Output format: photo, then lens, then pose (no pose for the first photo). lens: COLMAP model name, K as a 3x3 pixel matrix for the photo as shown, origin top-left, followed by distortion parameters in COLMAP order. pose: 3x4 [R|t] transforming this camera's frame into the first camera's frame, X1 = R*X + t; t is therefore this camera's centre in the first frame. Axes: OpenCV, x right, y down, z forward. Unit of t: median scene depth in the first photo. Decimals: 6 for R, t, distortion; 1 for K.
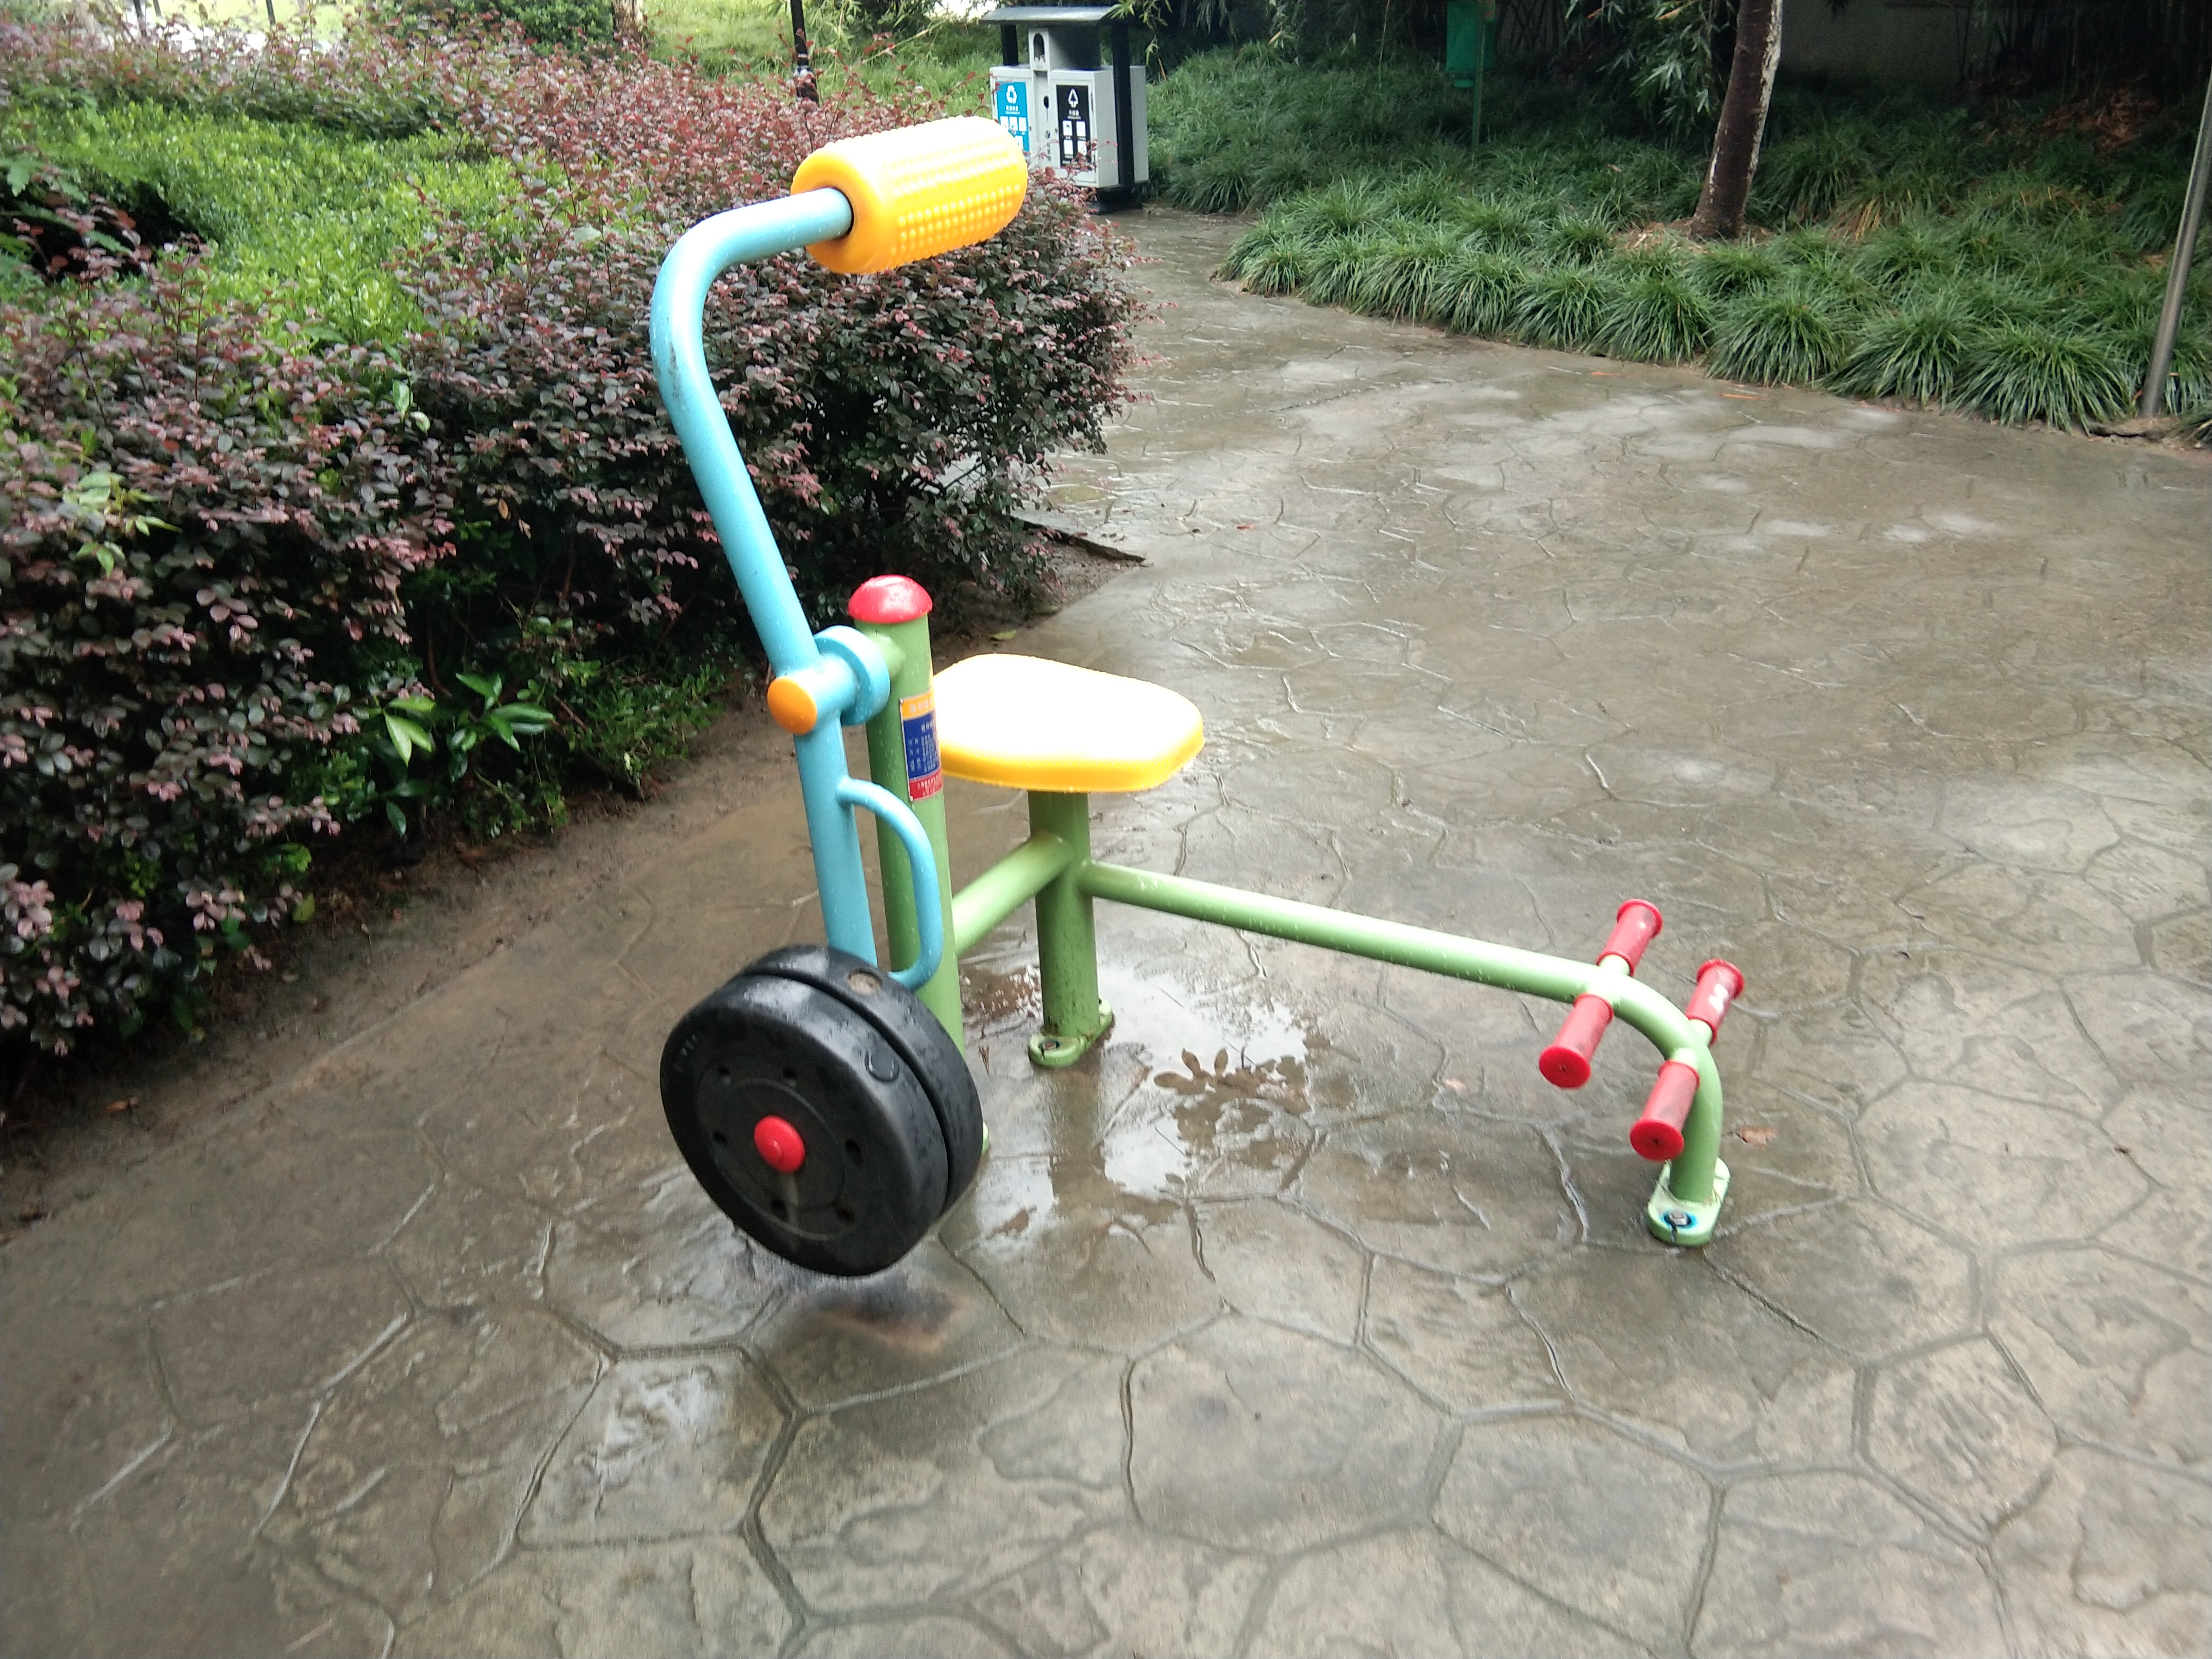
lens RADIAL K [[1765.1, 0, 1102.1], [0, 1765.1, 833.5], [0, 0, 1]] dist [0.034225, -0.089871]
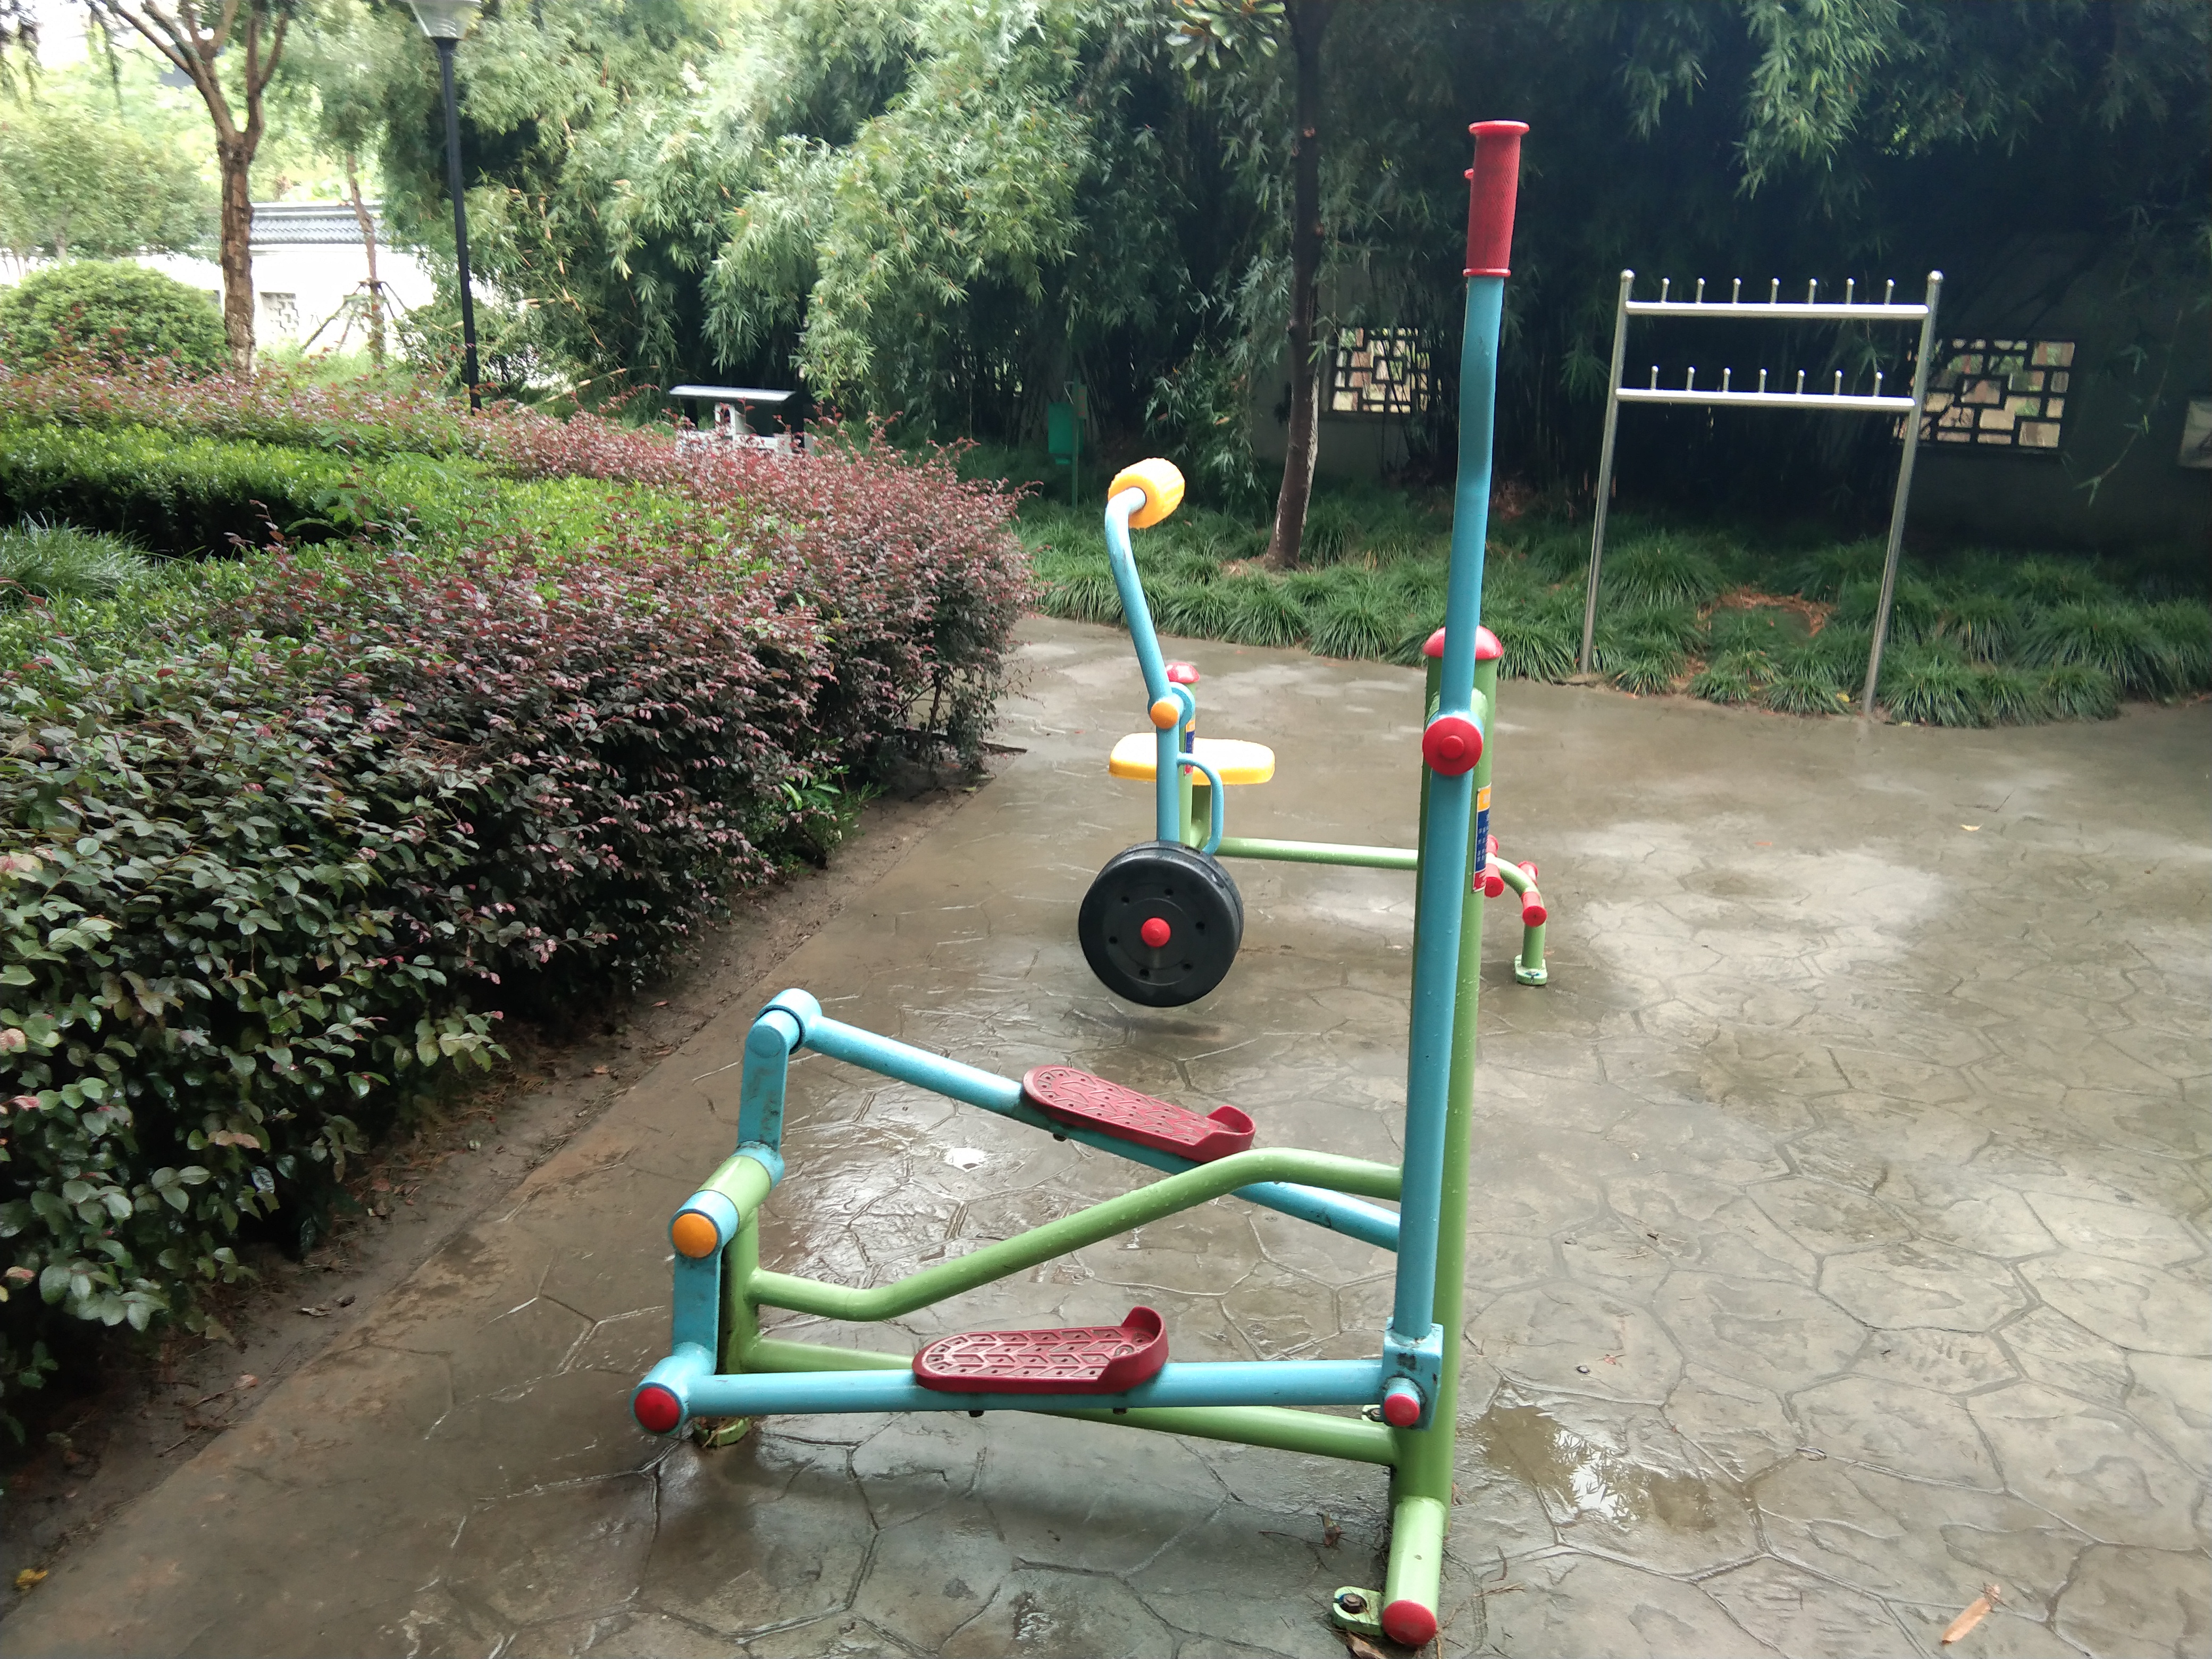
lens RADIAL K [[1765.1, 0, 1105.1], [0, 1765.1, 829.4], [0, 0, 1]] dist [0.034225, -0.089871]
pose [[0.948797, -0.019345, 0.315295, -0.281481], [0.080549, 0.979945, -0.182265, 0.136731], [-0.305445, 0.198329, 0.931326, -0.285439]]
